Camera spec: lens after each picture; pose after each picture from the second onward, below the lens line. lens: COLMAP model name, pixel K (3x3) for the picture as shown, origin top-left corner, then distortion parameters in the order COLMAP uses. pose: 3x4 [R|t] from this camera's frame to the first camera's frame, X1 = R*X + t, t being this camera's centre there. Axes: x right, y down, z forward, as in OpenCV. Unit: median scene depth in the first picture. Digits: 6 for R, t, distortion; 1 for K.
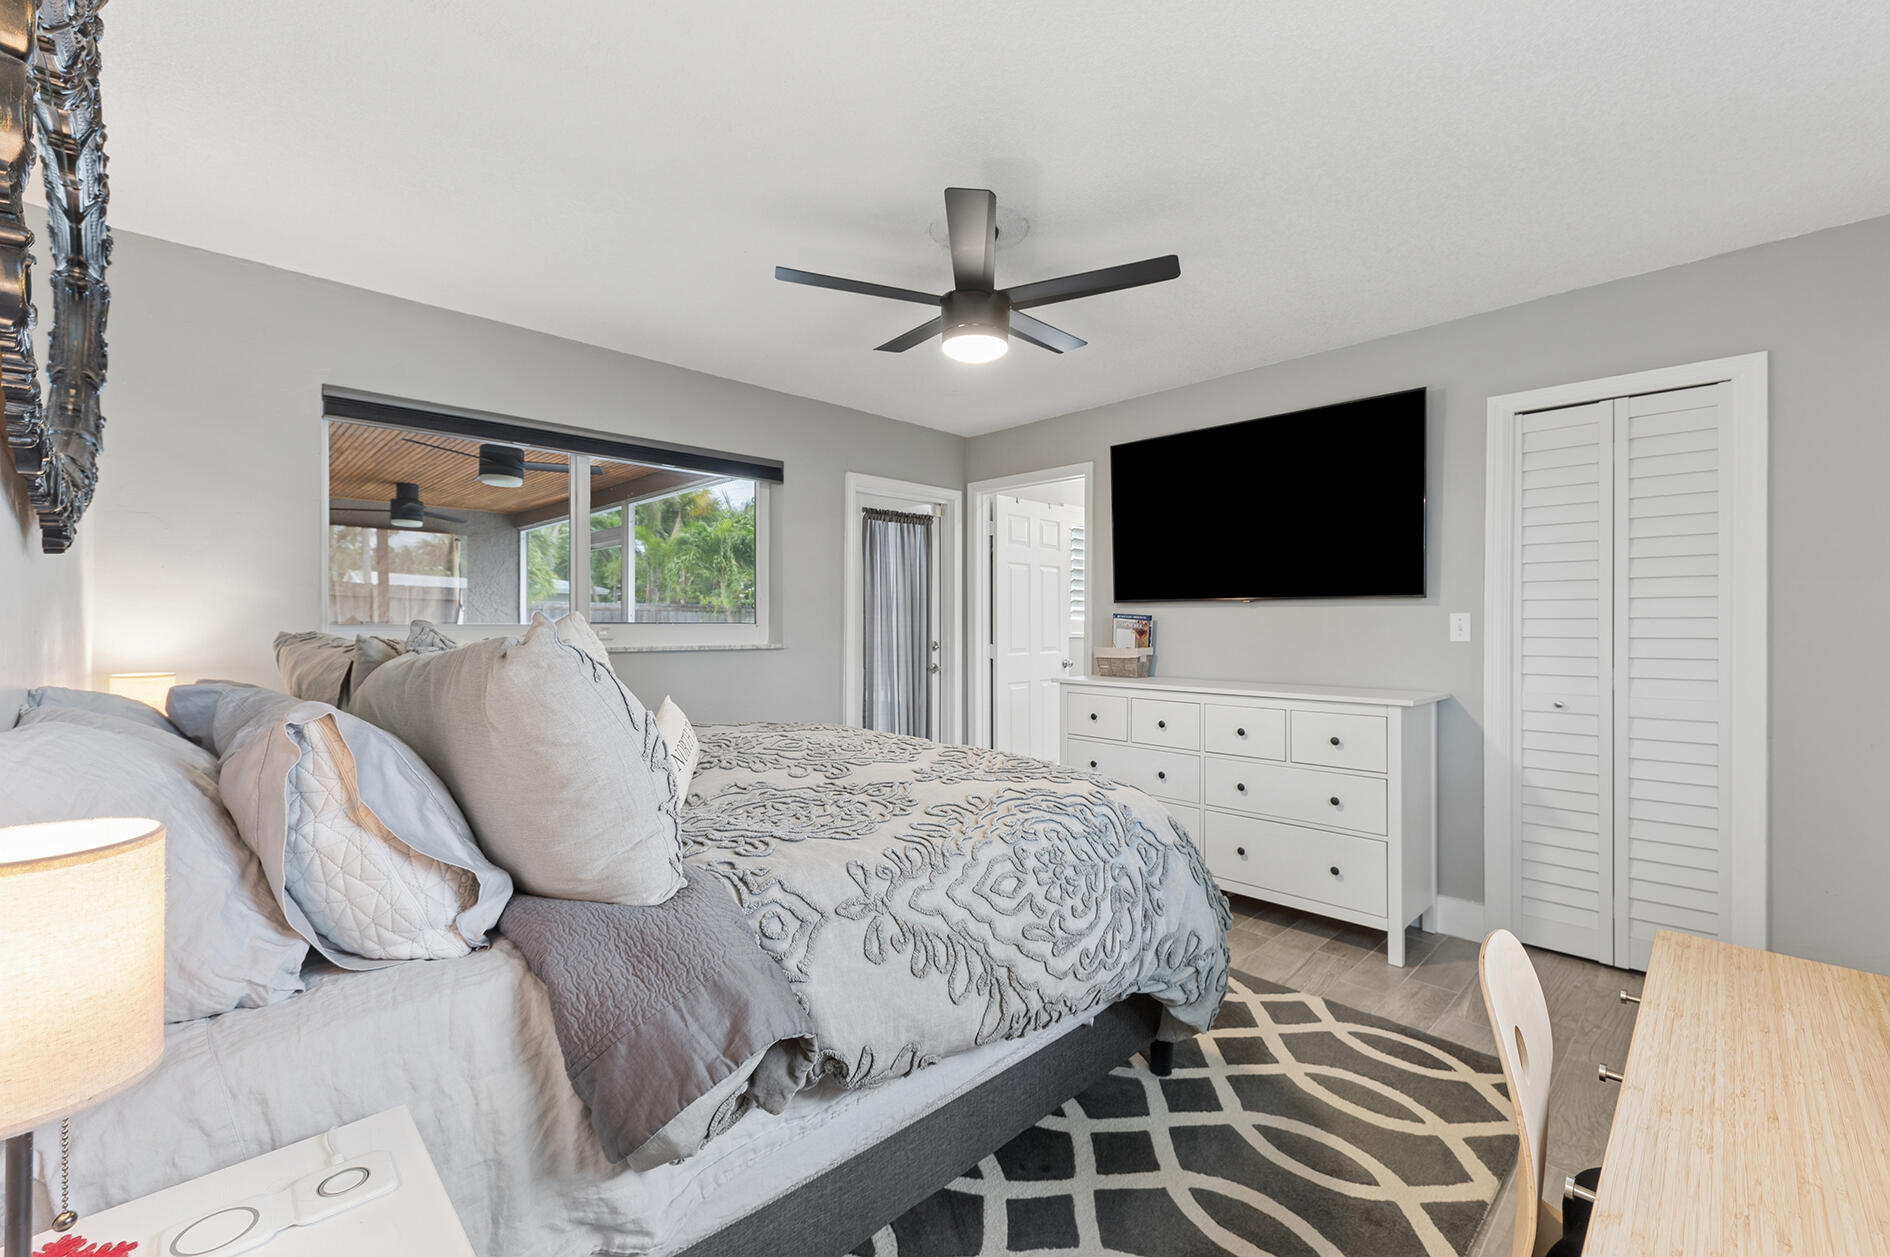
lens RADIAL K [[758.6, 0, 953.5], [0, 758.6, 622.6], [0, 0, 1]] dist [0.004650, -0.001525]
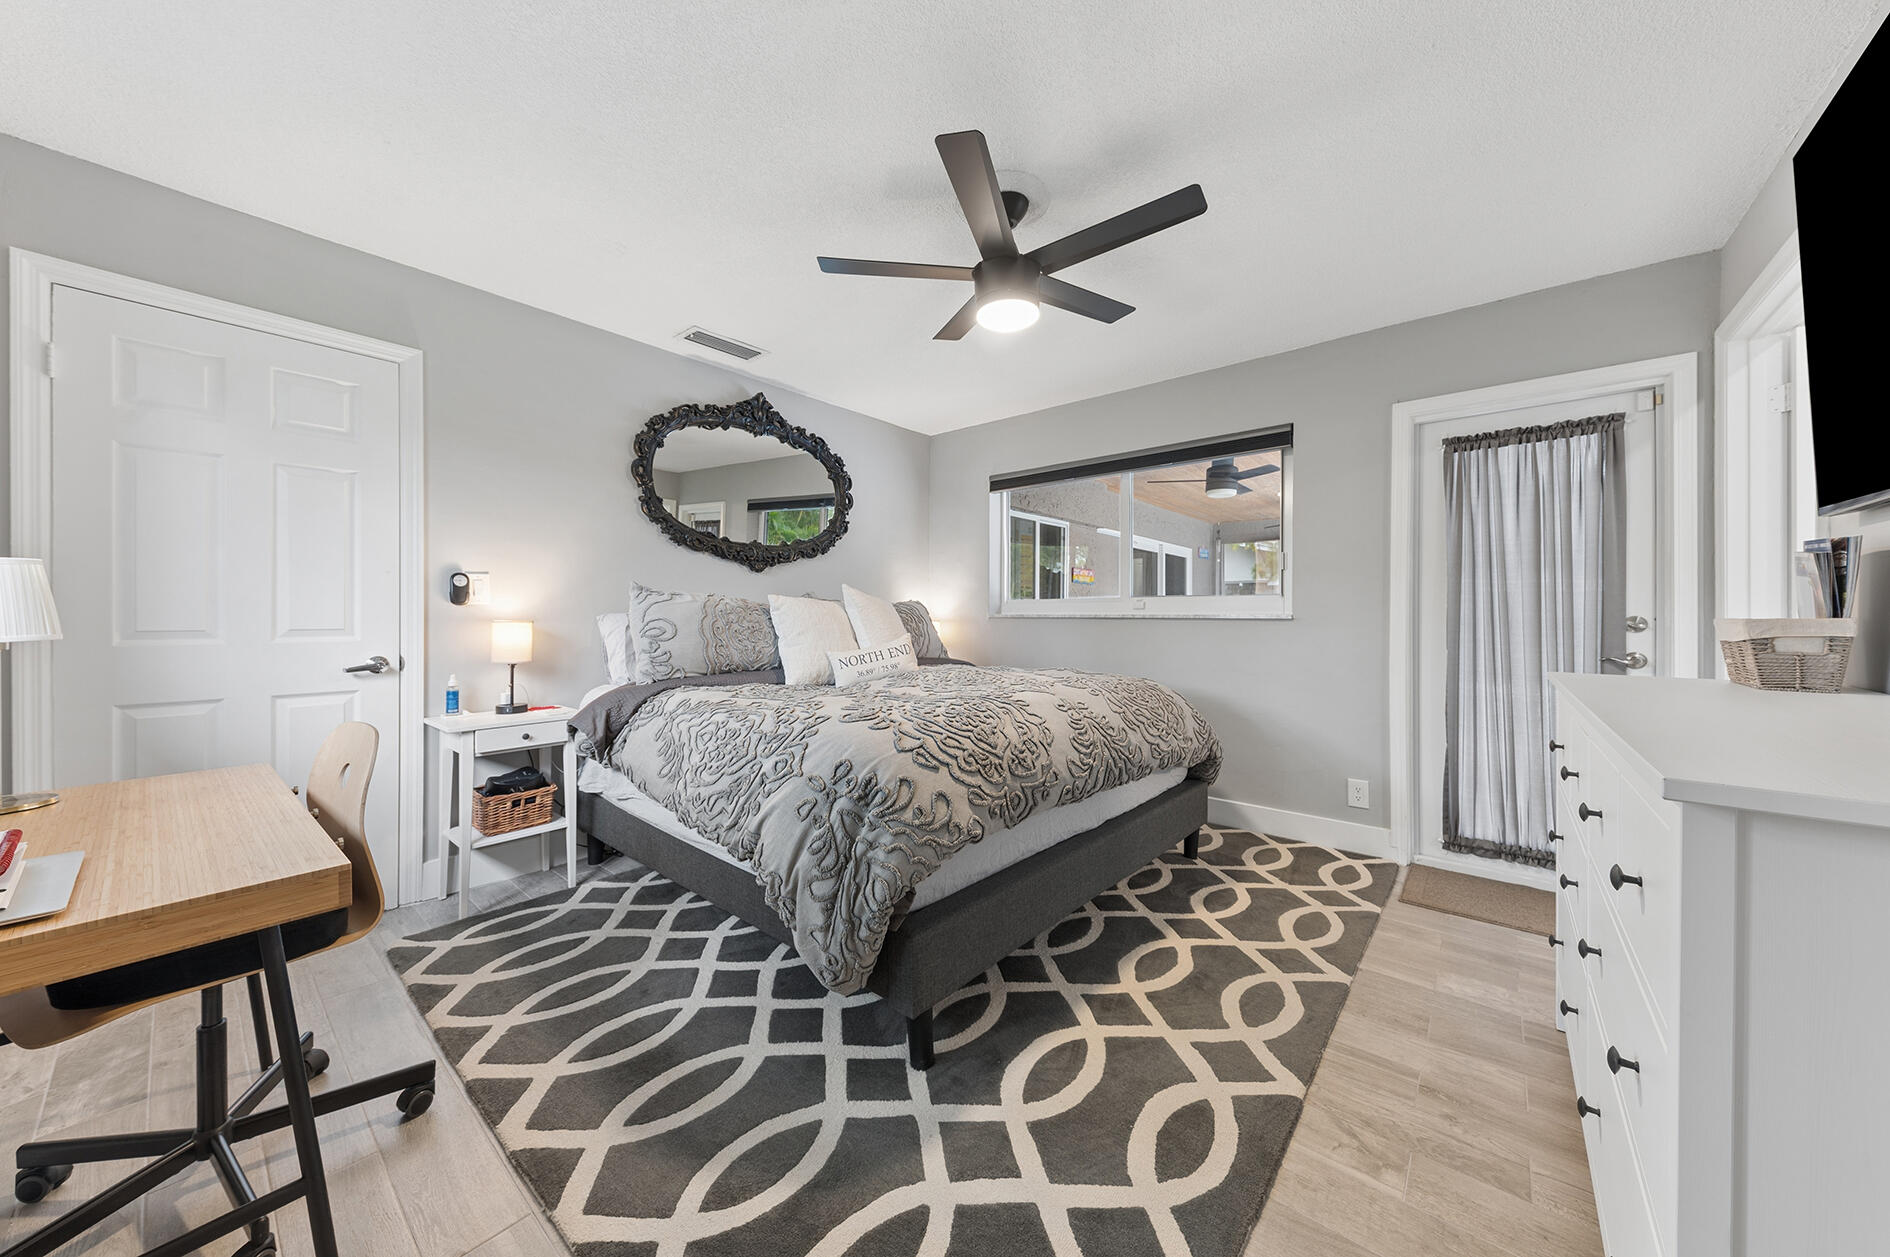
lens RADIAL K [[646.3, 0, 951.4], [0, 646.3, 620.9], [0, 0, 1]] dist [0.009531, -0.000162]
pose [[0.130159, 0.006783, -0.991470, 0.481930], [-0.005854, 0.999964, 0.006072, 0.031711], [0.991476, 0.005014, 0.130194, 0.438812]]
